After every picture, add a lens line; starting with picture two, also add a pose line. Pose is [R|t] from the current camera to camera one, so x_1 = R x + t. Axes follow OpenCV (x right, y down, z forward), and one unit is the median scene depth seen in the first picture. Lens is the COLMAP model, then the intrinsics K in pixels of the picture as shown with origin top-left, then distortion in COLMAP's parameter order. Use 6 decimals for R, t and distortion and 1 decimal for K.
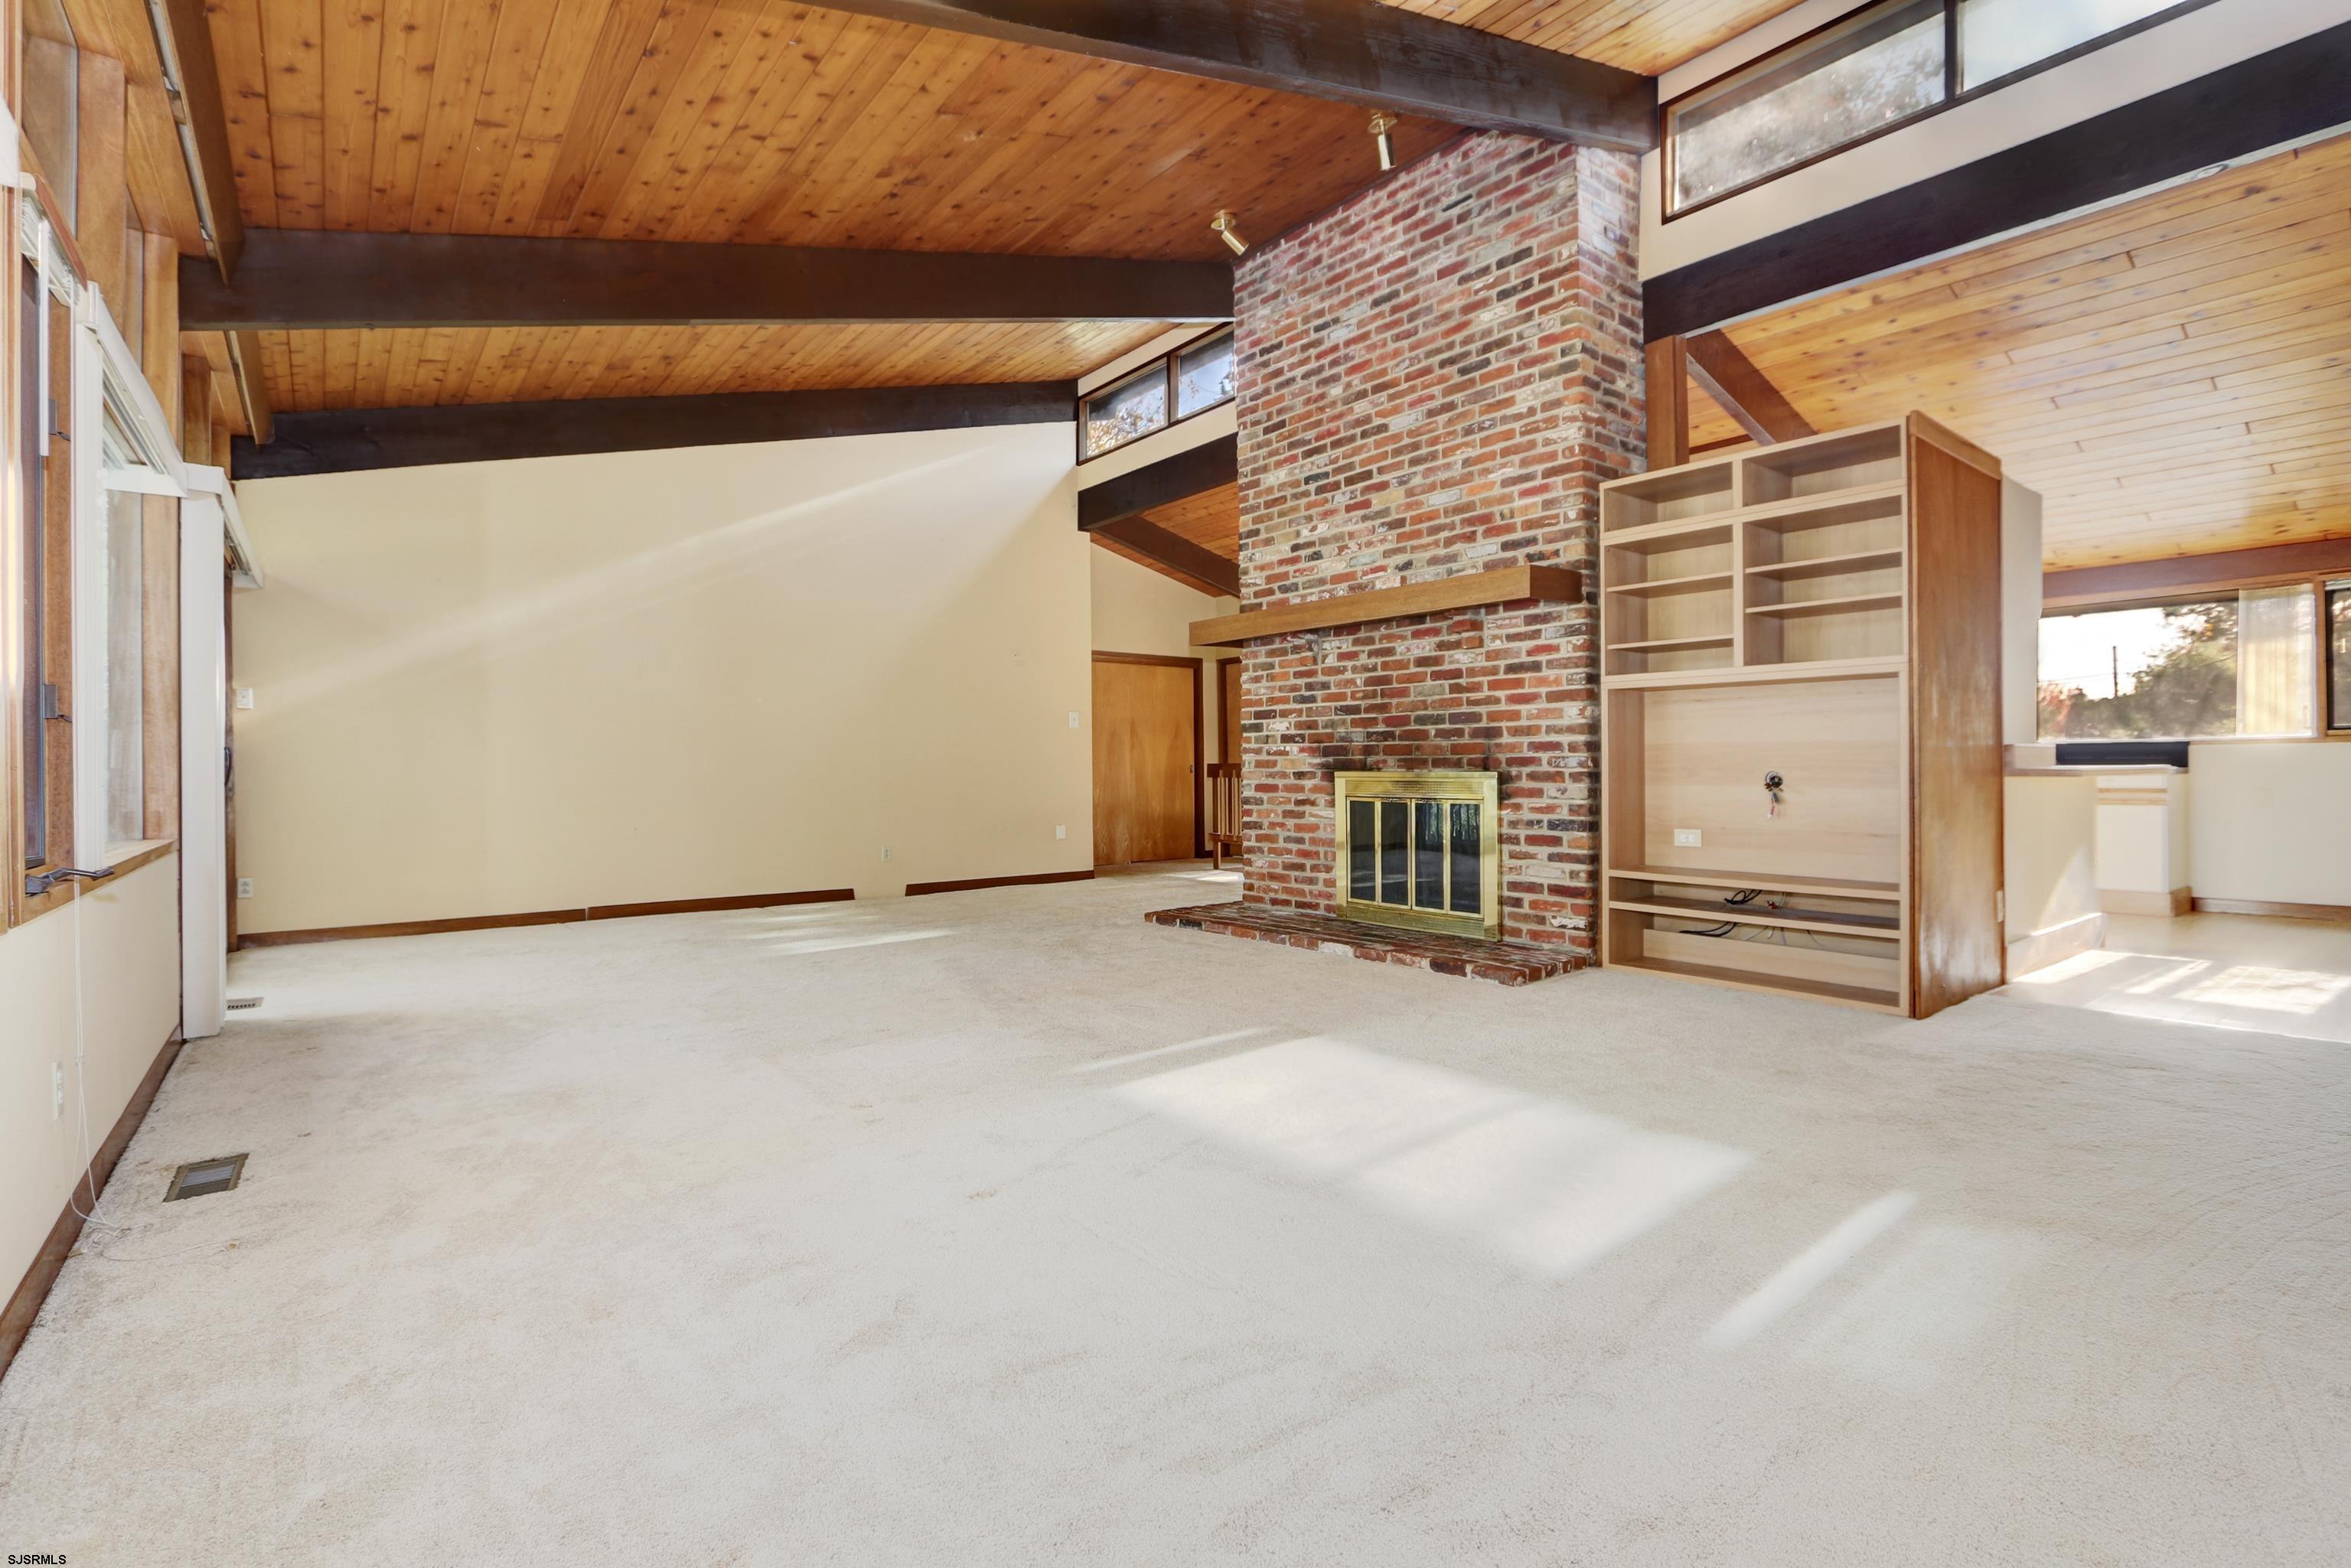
lens RADIAL K [[1084.1, 0, 1167.3], [0, 1084.1, 772.2], [0, 0, 1]] dist [-0.015619, 0.000252]
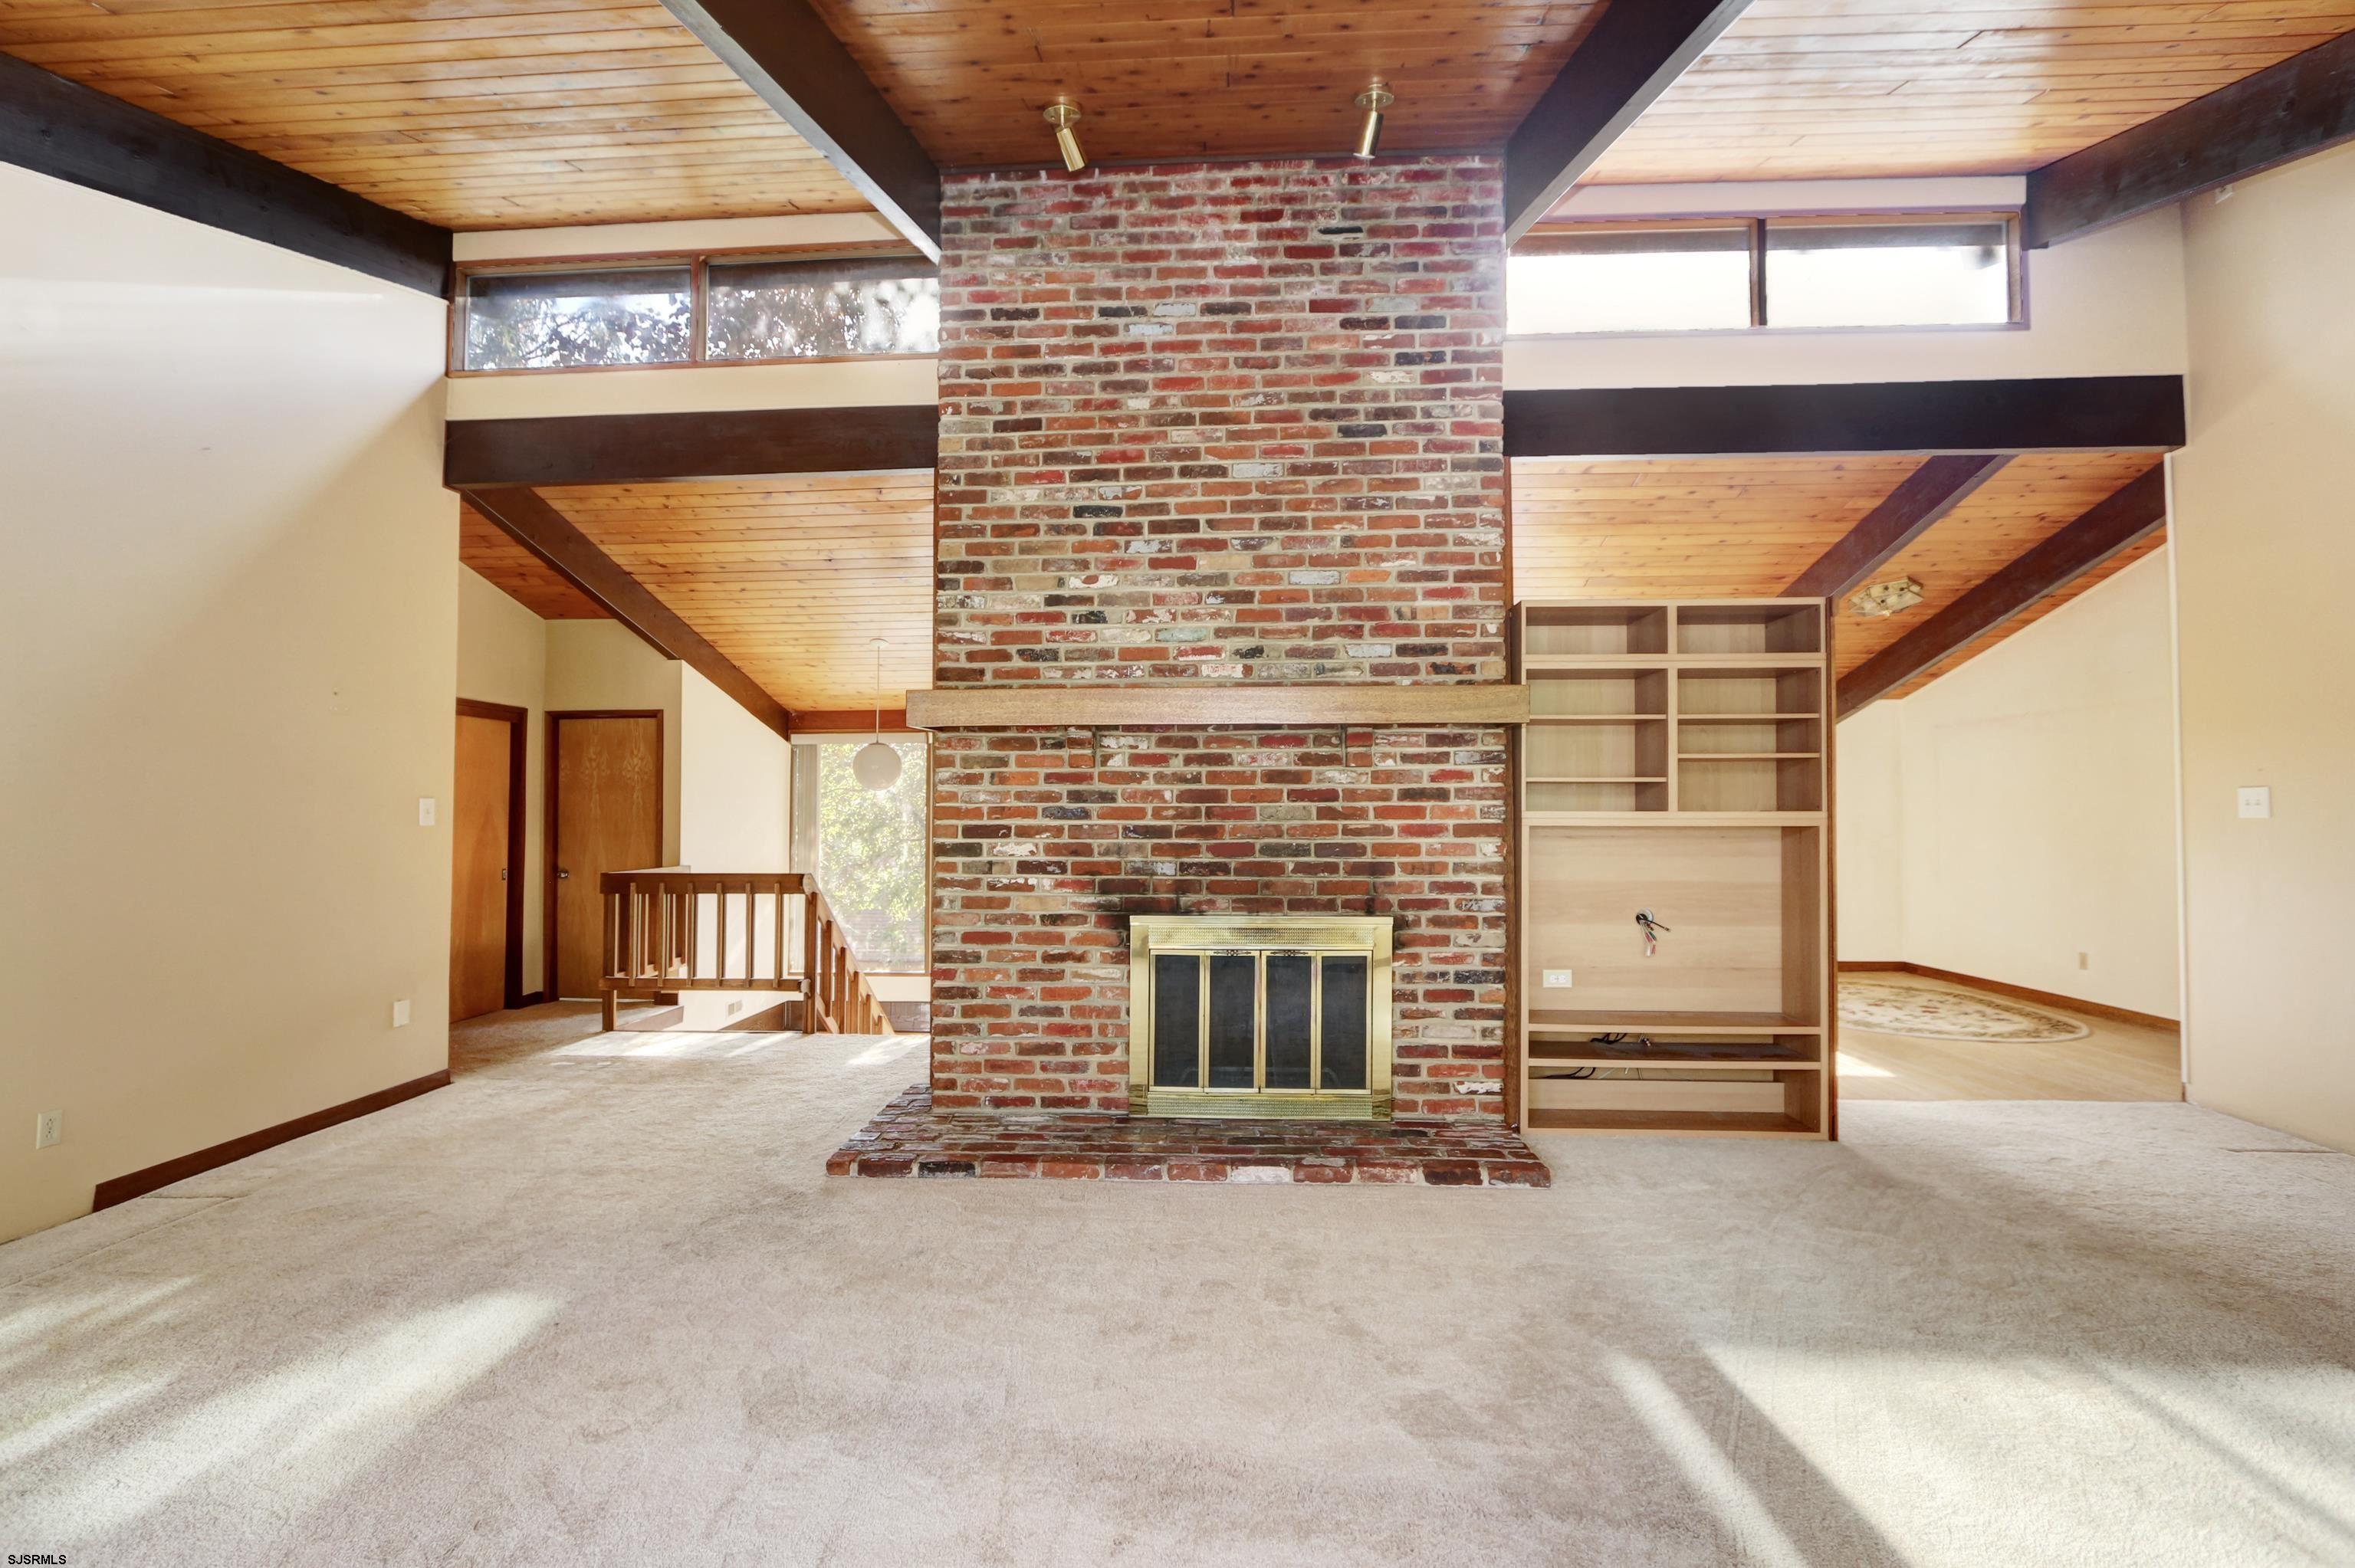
lens RADIAL K [[1085.8, 0, 1172.2], [0, 1085.8, 785.9], [0, 0, 1]] dist [-0.015619, 0.000252]
pose [[0.660126, 0.026598, 0.750684, -0.415395], [0.001633, 0.999320, -0.036844, -0.066633], [-0.751153, 0.025547, 0.659633, 0.538343]]
